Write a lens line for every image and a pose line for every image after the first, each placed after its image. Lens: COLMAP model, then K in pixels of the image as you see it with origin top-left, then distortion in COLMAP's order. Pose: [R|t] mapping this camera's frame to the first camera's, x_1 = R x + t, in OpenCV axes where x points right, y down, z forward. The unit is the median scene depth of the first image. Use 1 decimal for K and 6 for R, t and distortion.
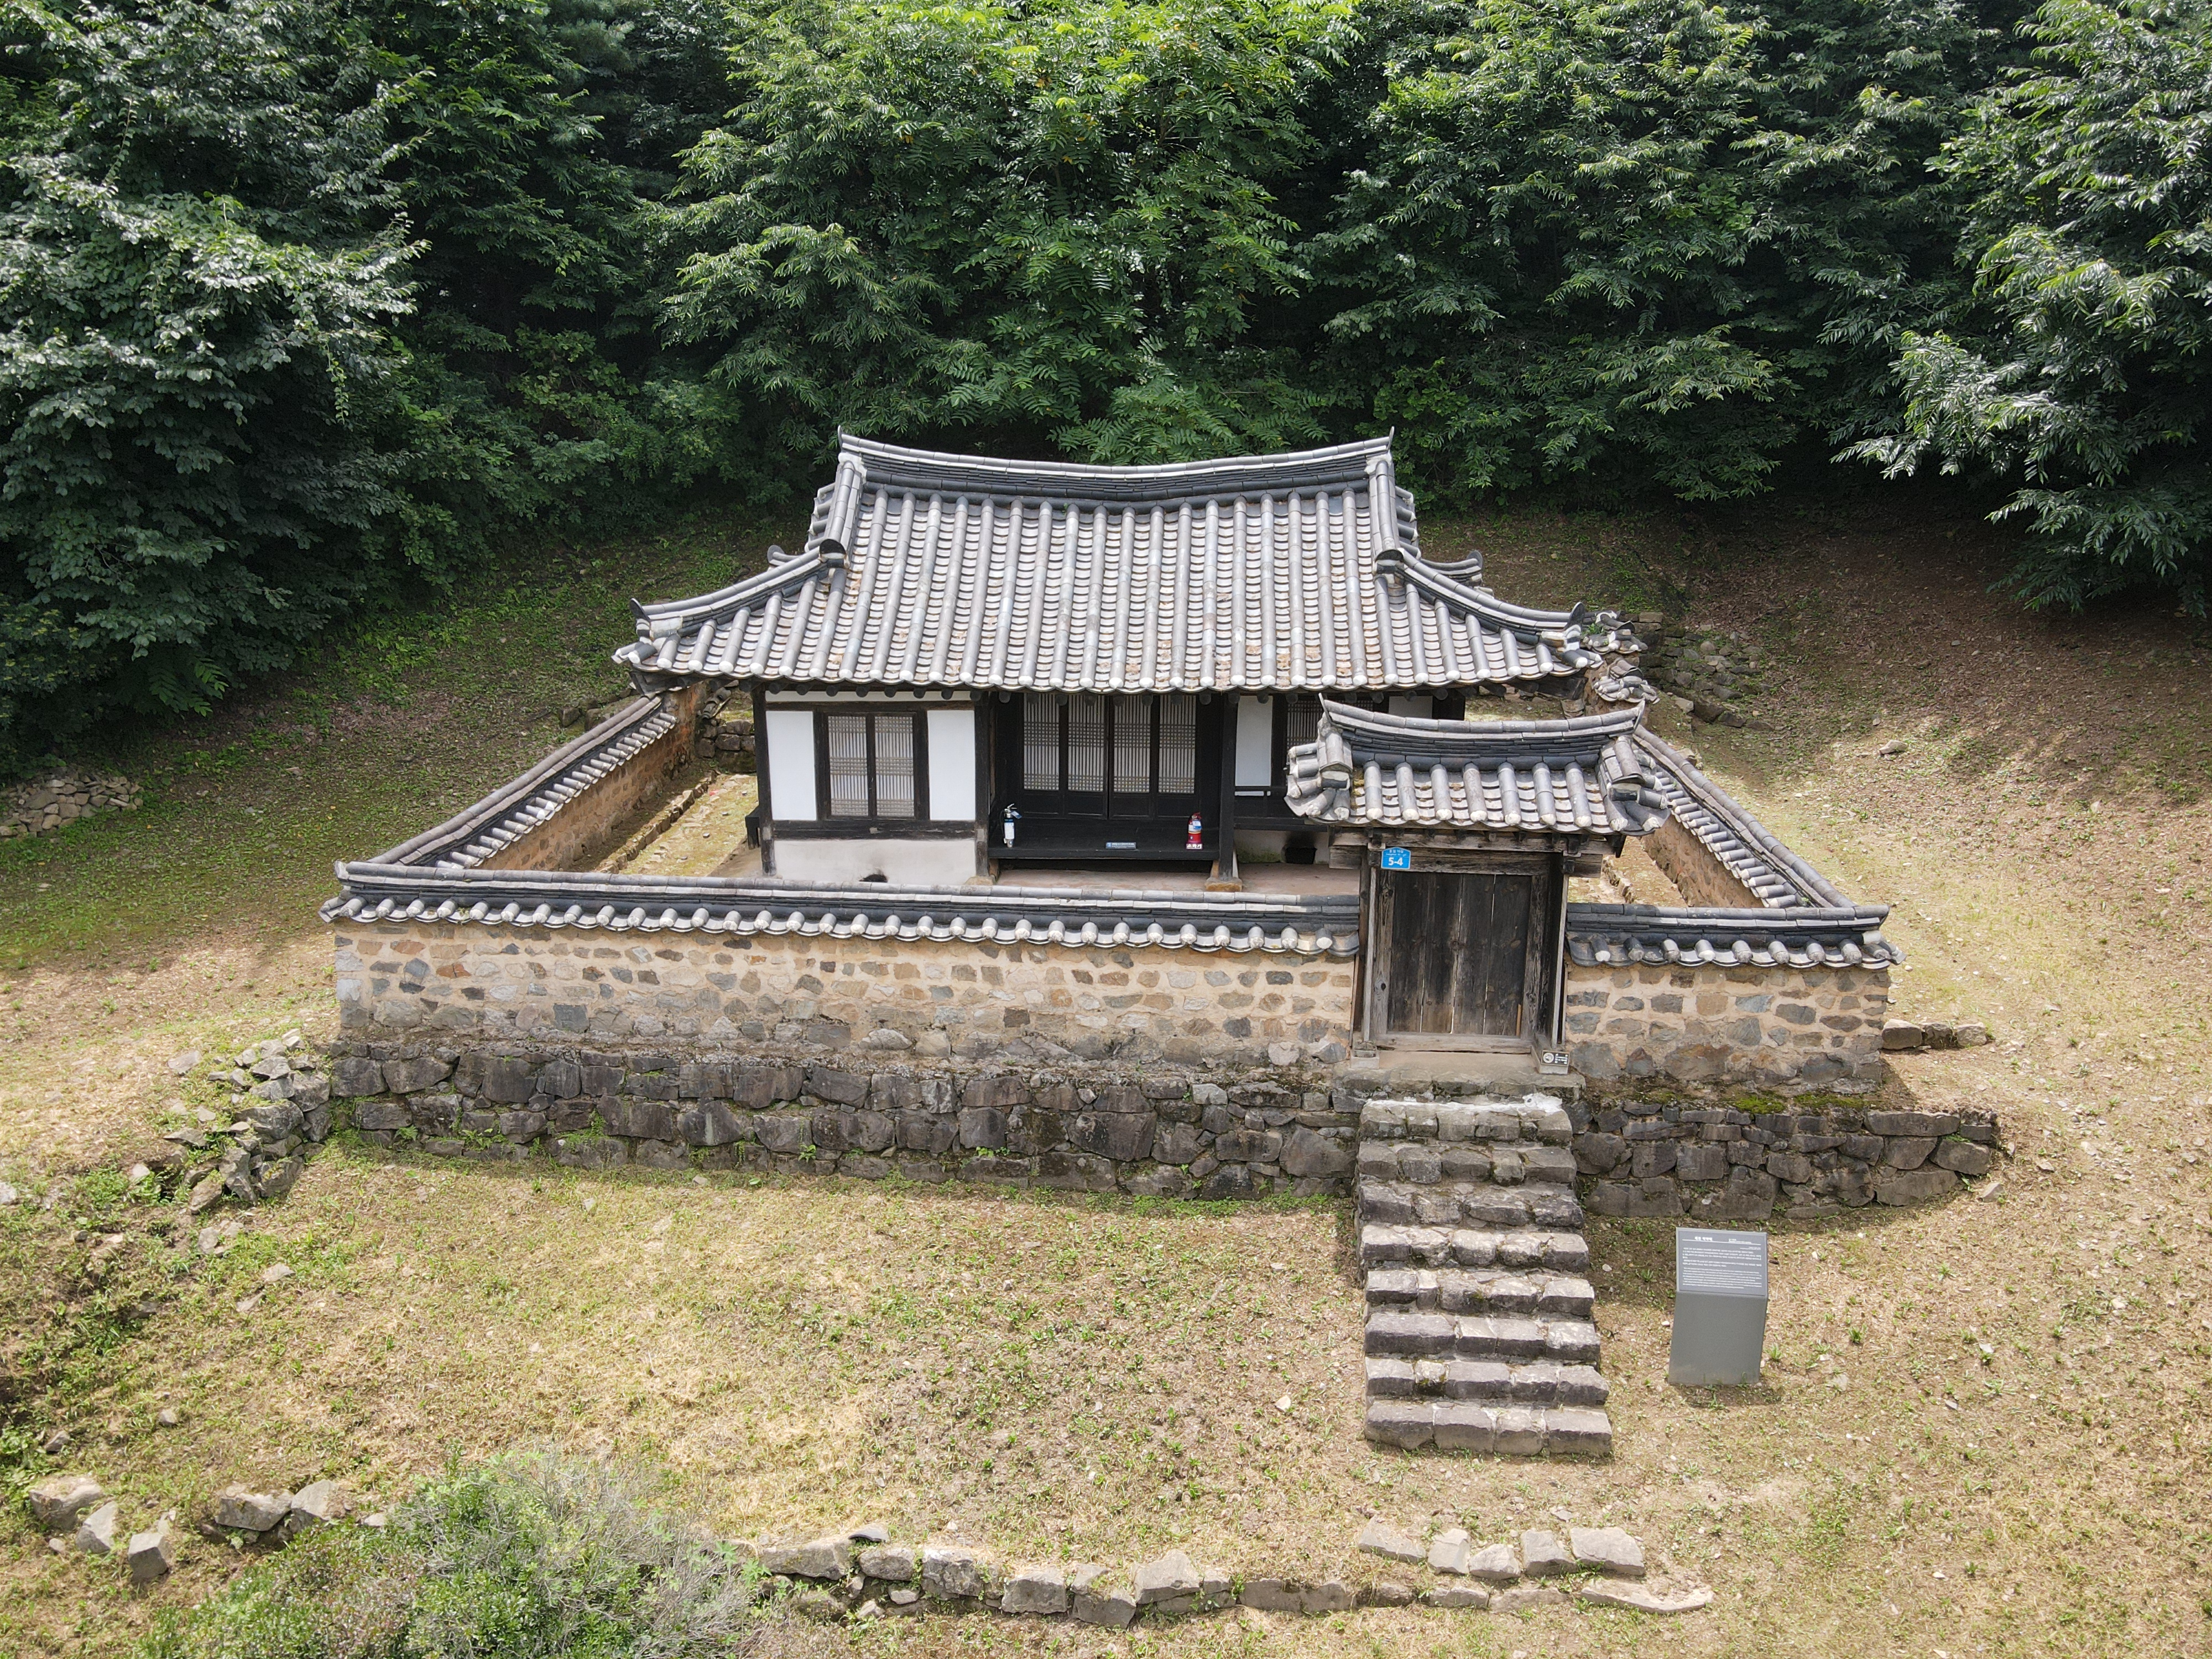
lens RADIAL K [[1593.0, 0, 1106.0], [0, 1593.0, 829.5], [0, 0, 1]] dist [-0.002791, 0.000565]
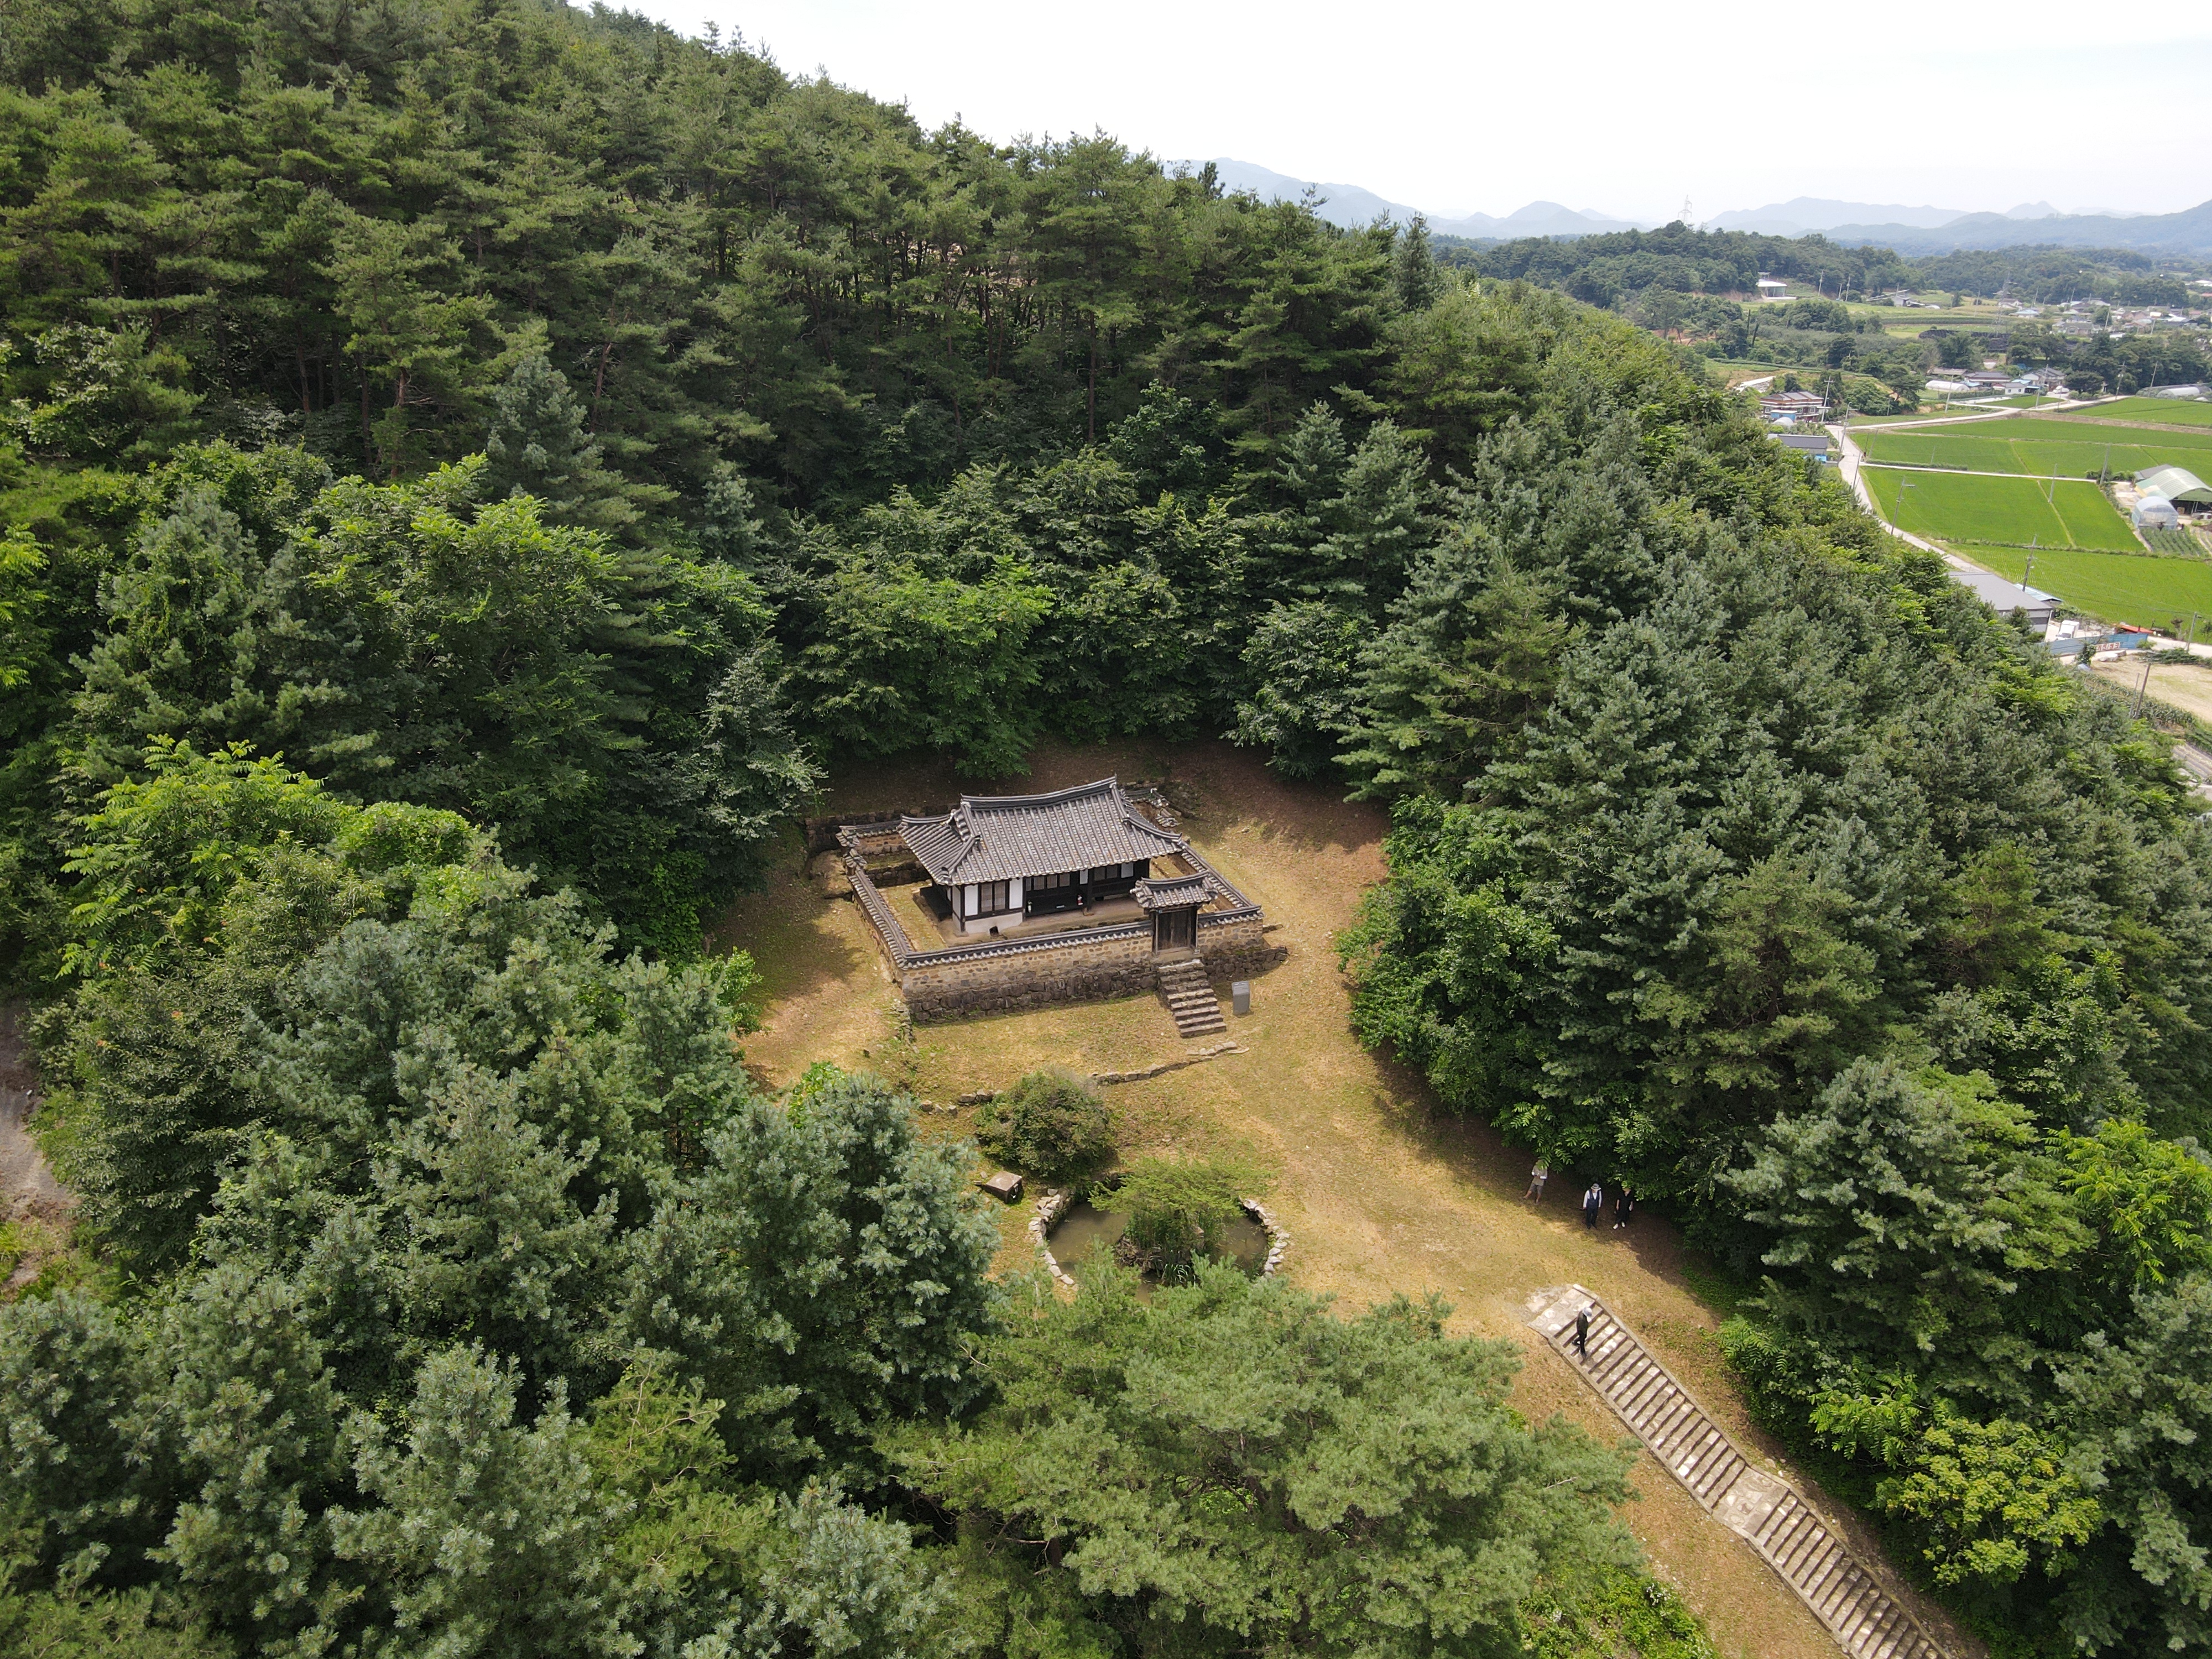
lens RADIAL K [[1593.0, 0, 1106.0], [0, 1593.0, 829.5], [0, 0, 1]] dist [-0.002791, 0.000565]
pose [[0.903366, -0.141686, 0.404791, -1.647066], [0.098000, 0.987076, 0.126793, -0.753905], [-0.417524, -0.074871, 0.905576, -2.792164]]
